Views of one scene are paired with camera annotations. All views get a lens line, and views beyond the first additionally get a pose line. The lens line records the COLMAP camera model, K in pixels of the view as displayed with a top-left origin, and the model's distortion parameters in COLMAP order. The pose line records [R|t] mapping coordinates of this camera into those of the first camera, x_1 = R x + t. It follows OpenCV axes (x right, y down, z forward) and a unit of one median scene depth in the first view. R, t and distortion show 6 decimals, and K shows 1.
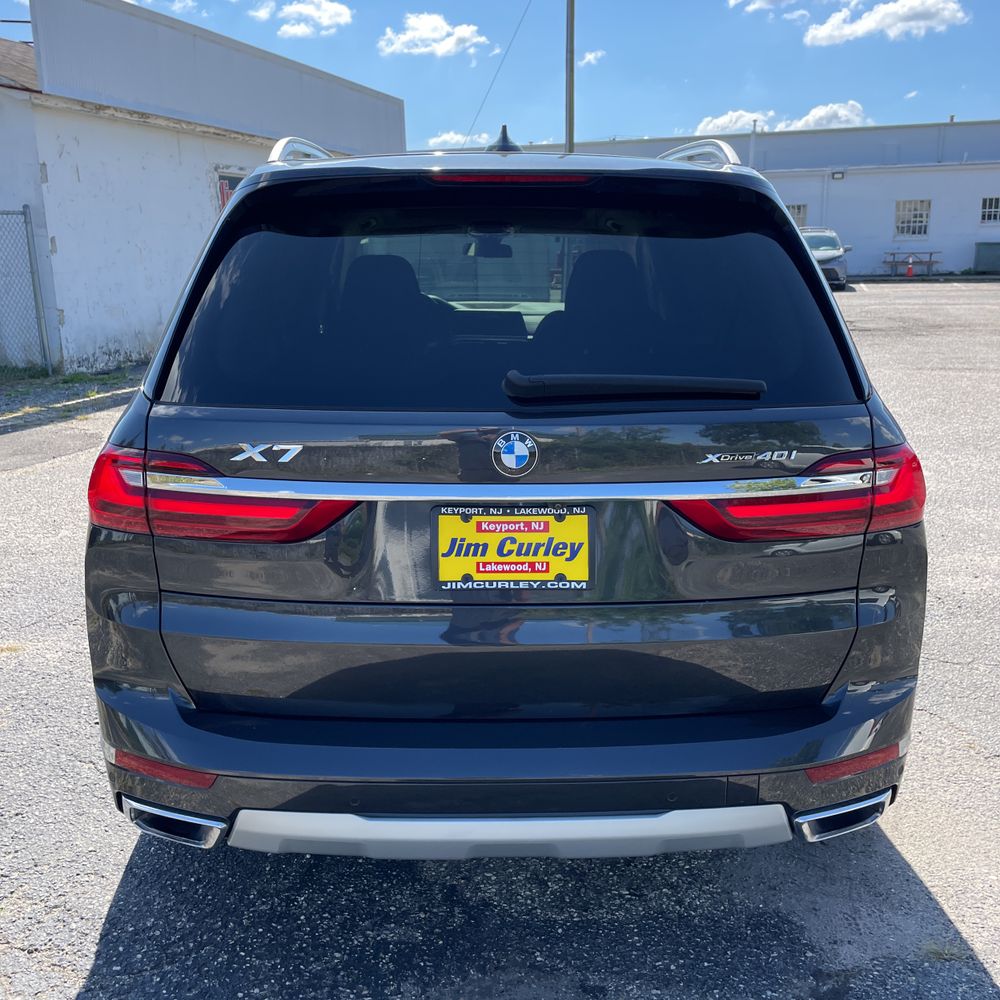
lens RADIAL K [[1031.8, 0, 501.7], [0, 1031.8, 490.8], [0, 0, 1]] dist [0.059870, -0.073702]
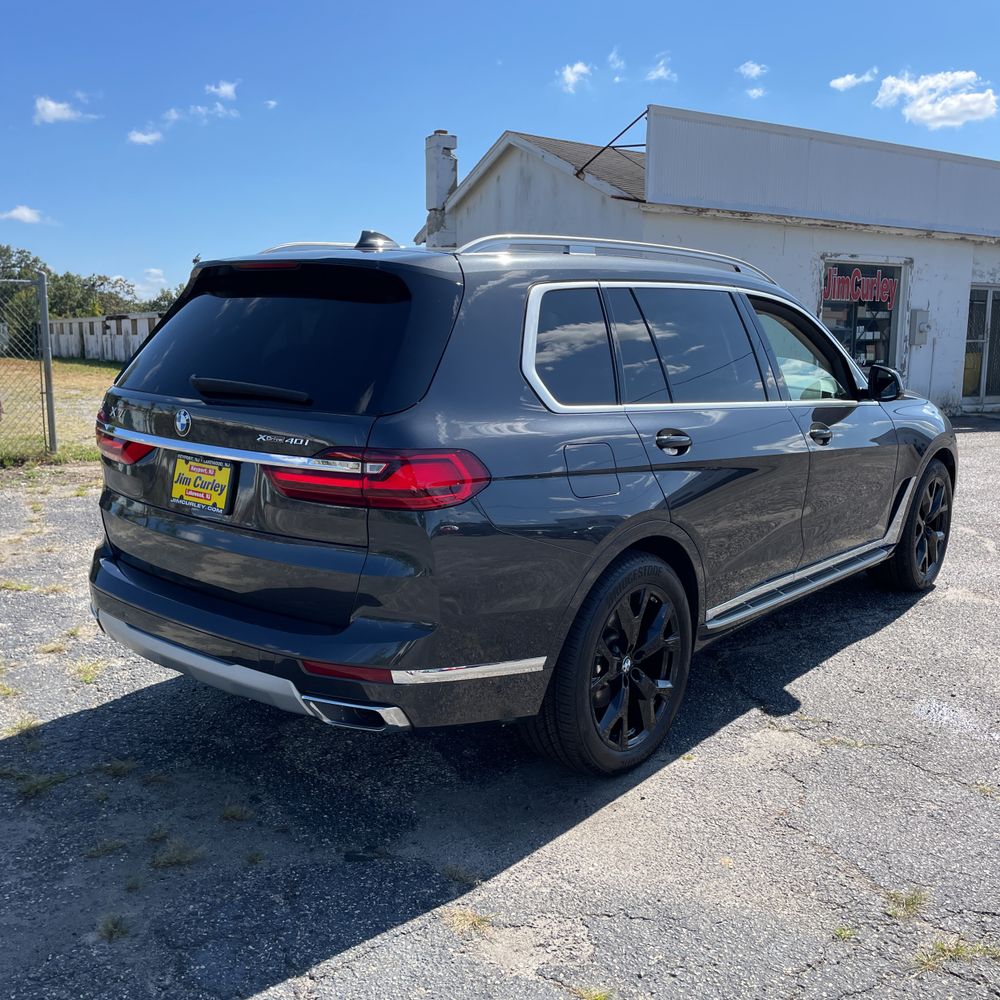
lens RADIAL K [[1014.7, 0, 488.1], [0, 1014.7, 486.5], [0, 0, 1]] dist [0.092934, -0.137543]
pose [[0.746901, 0.121952, -0.653656, 1.422888], [-0.174938, 0.984446, -0.016226, 0.006504], [0.641510, 0.126469, 0.756618, 0.058694]]
